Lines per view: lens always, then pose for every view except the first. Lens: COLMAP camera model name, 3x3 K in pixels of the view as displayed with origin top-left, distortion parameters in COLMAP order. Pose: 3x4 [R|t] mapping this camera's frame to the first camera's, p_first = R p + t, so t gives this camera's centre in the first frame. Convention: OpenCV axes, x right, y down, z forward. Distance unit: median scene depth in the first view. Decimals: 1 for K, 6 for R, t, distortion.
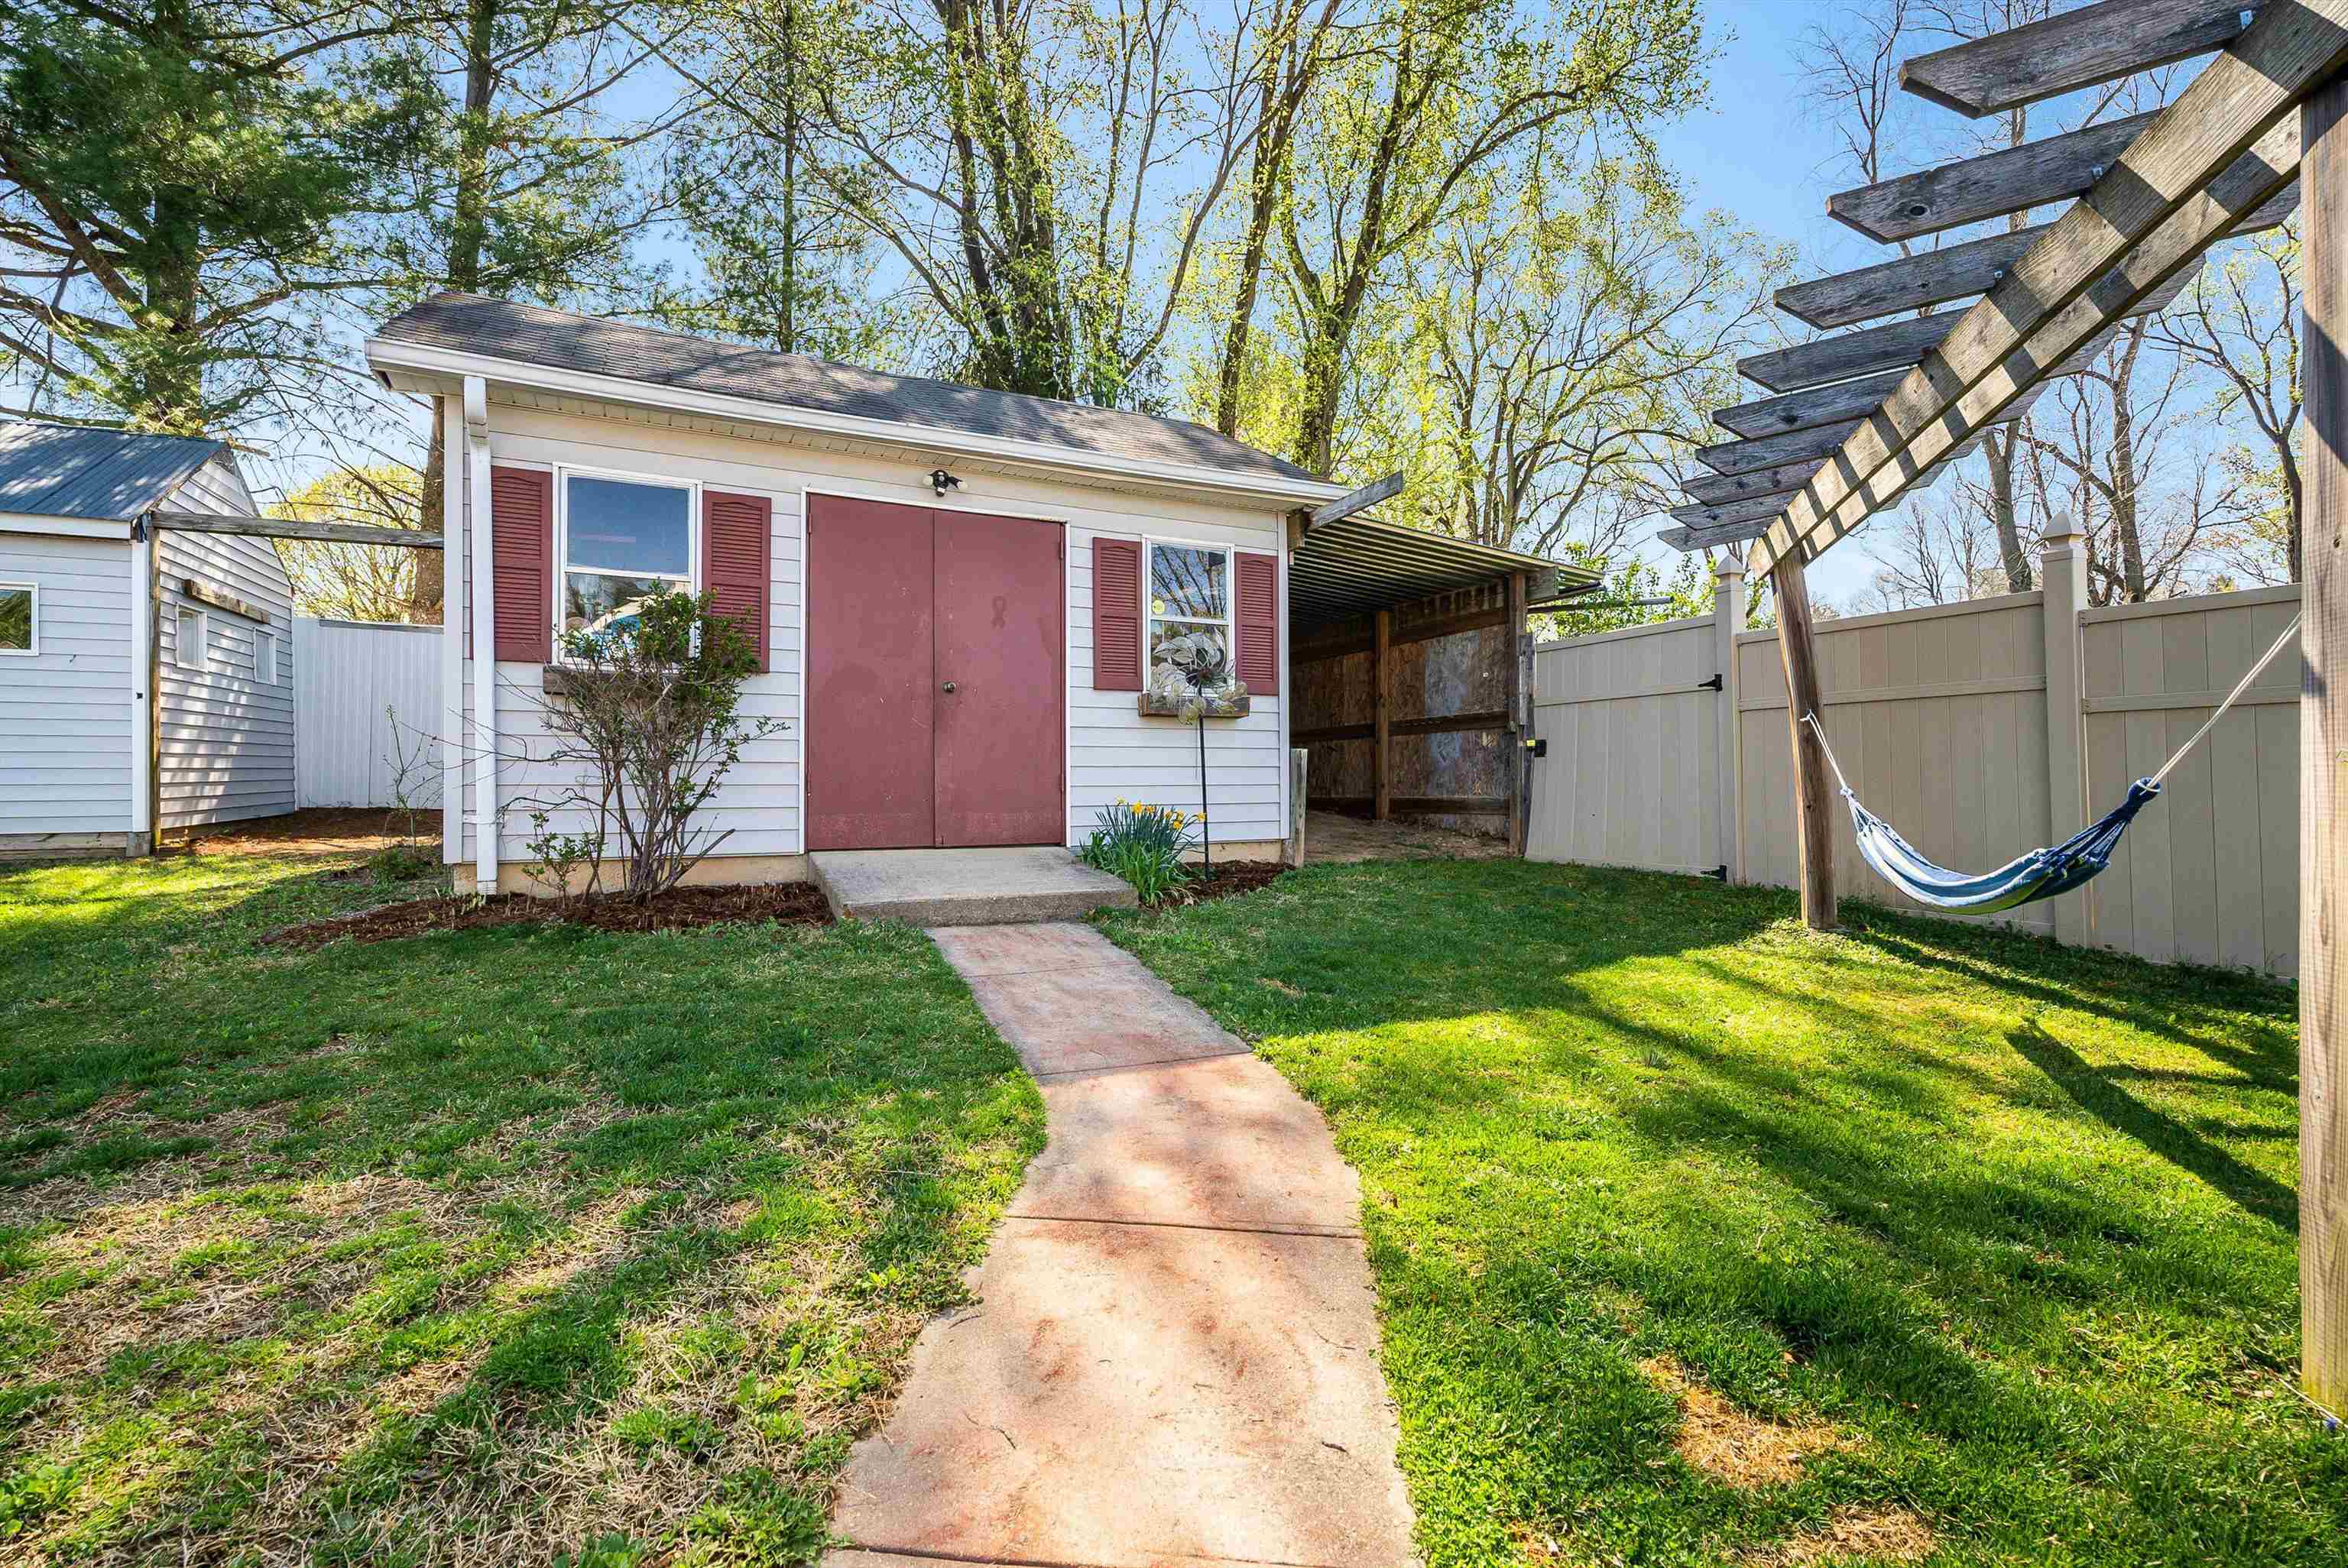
lens RADIAL K [[1055.5, 0, 1174.0], [0, 1055.5, 784.0], [0, 0, 1]] dist [-0.001670, -0.000064]
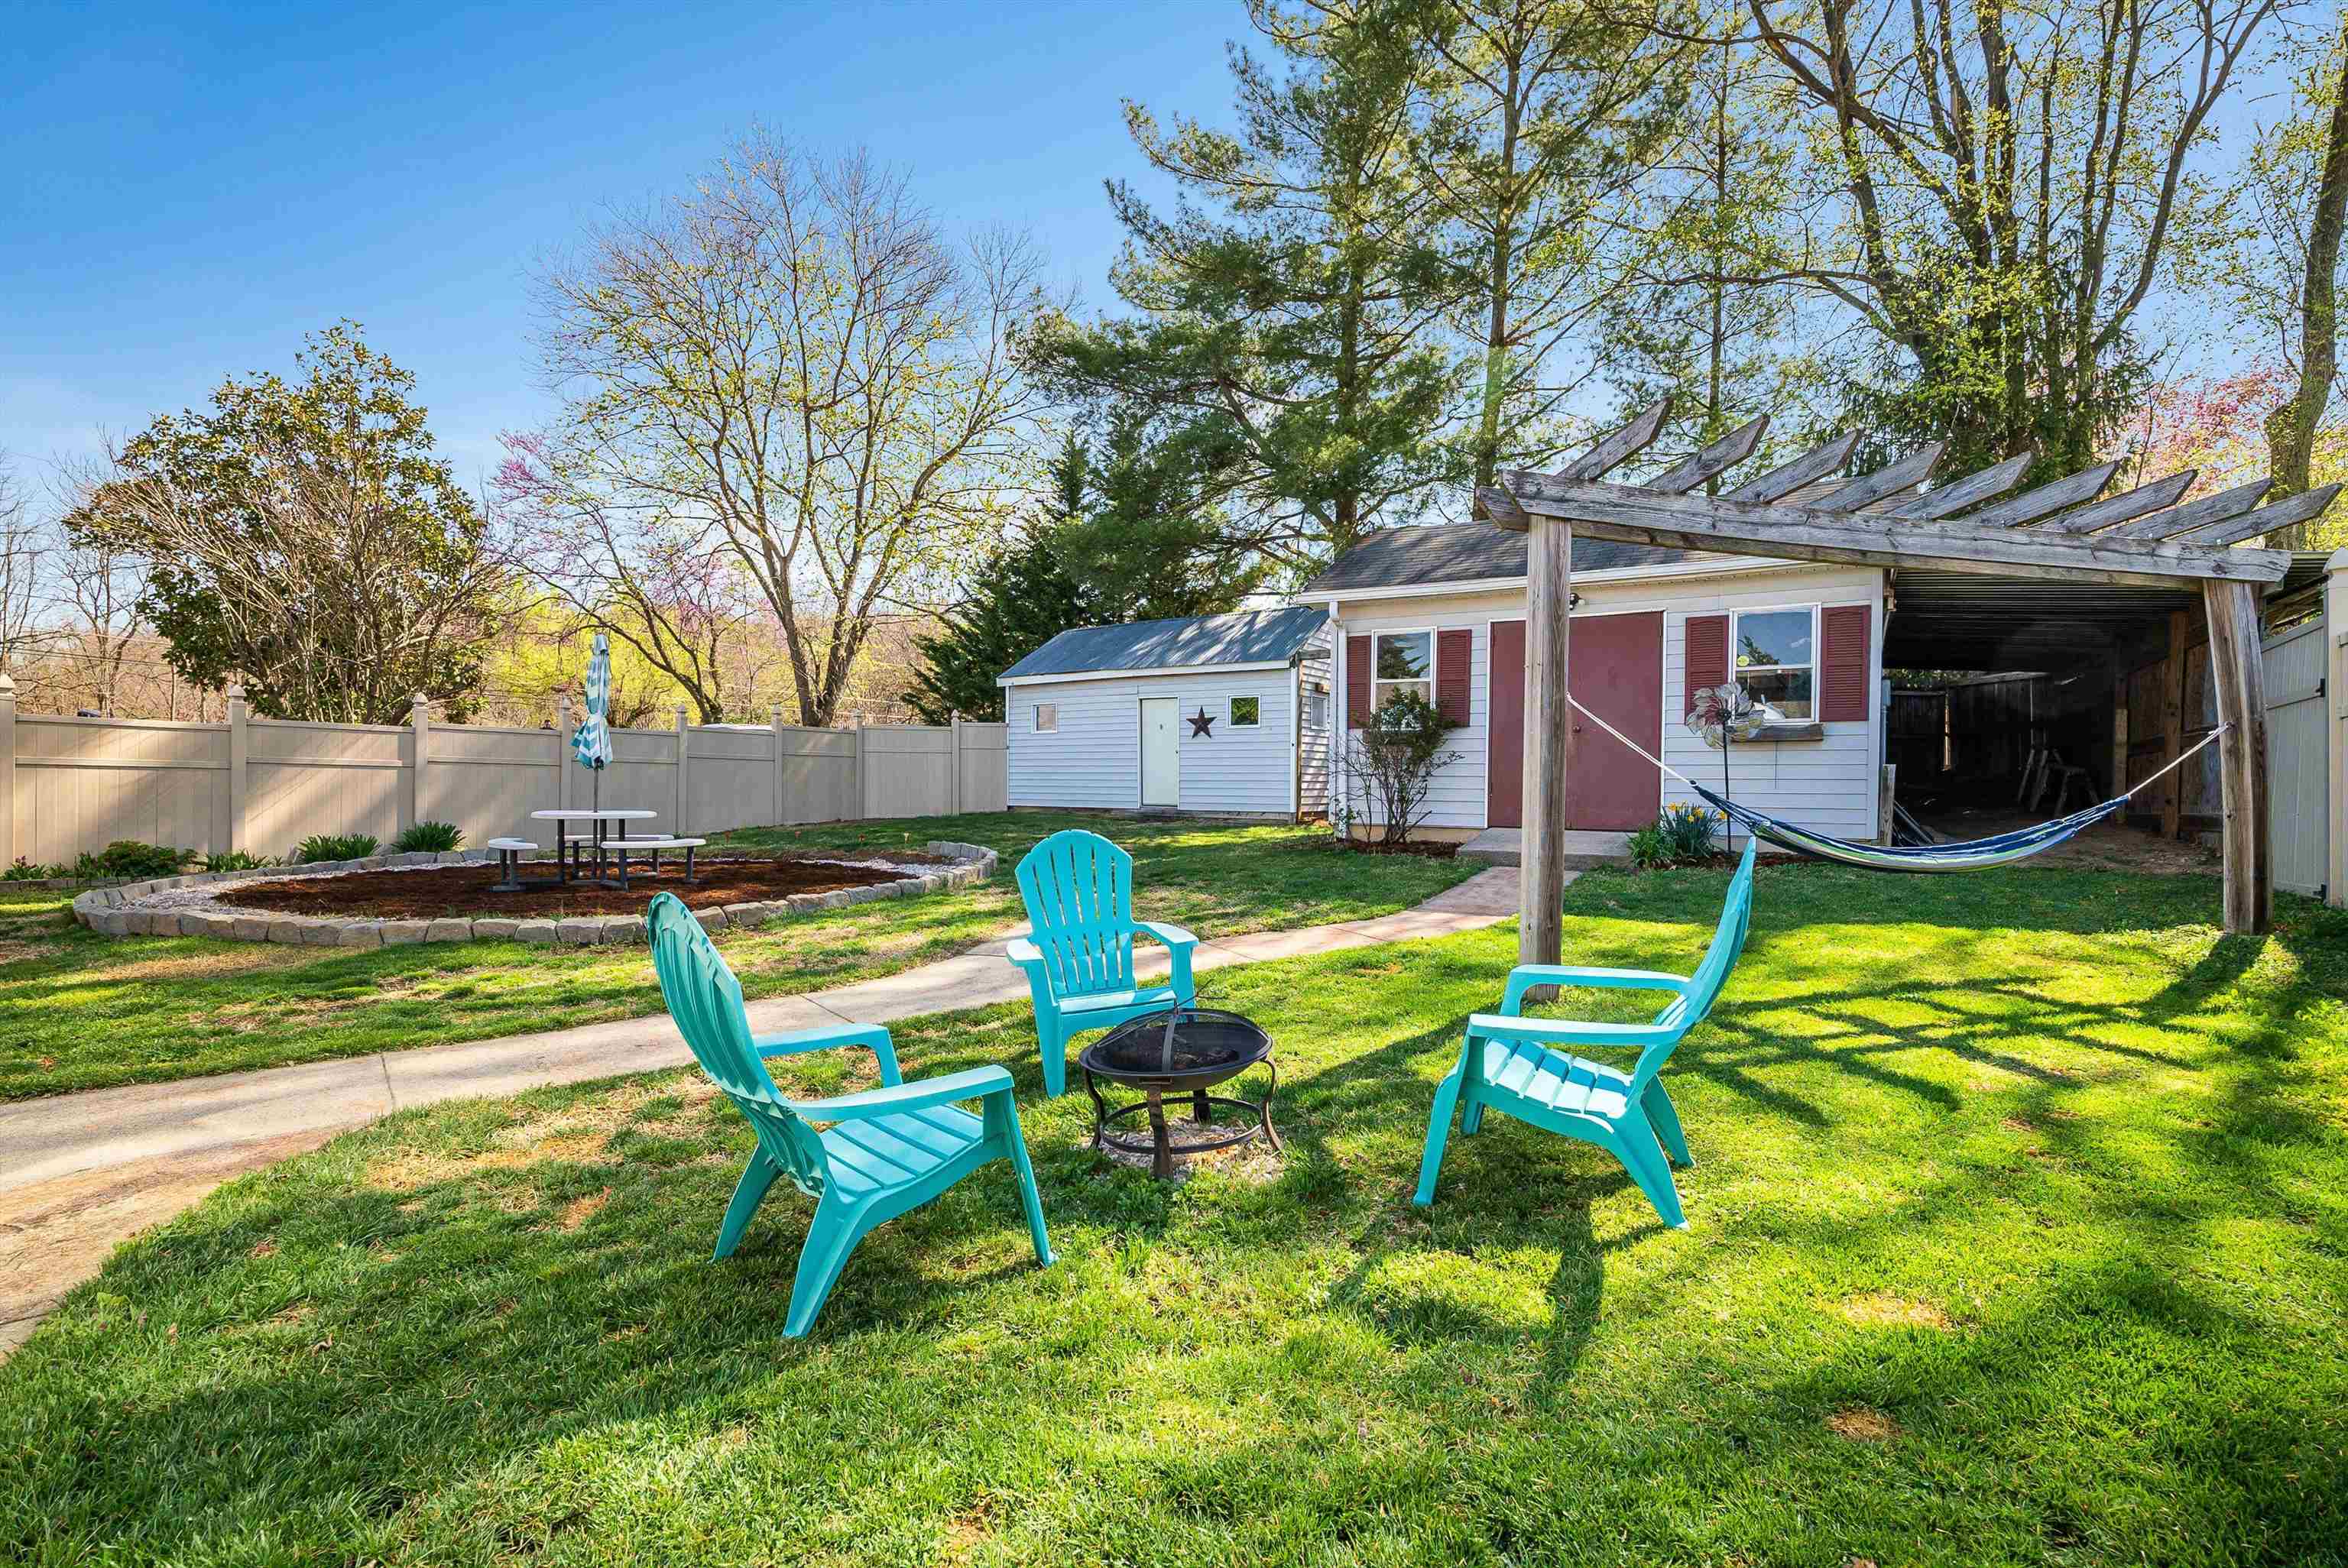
lens RADIAL K [[1055.5, 0, 1174.0], [0, 1055.5, 784.0], [0, 0, 1]] dist [-0.001670, -0.000064]
pose [[0.531840, 0.003753, -0.846836, 0.702082], [-0.017275, 0.999830, -0.006418, 0.009137], [0.846669, 0.018042, 0.531815, -0.301443]]
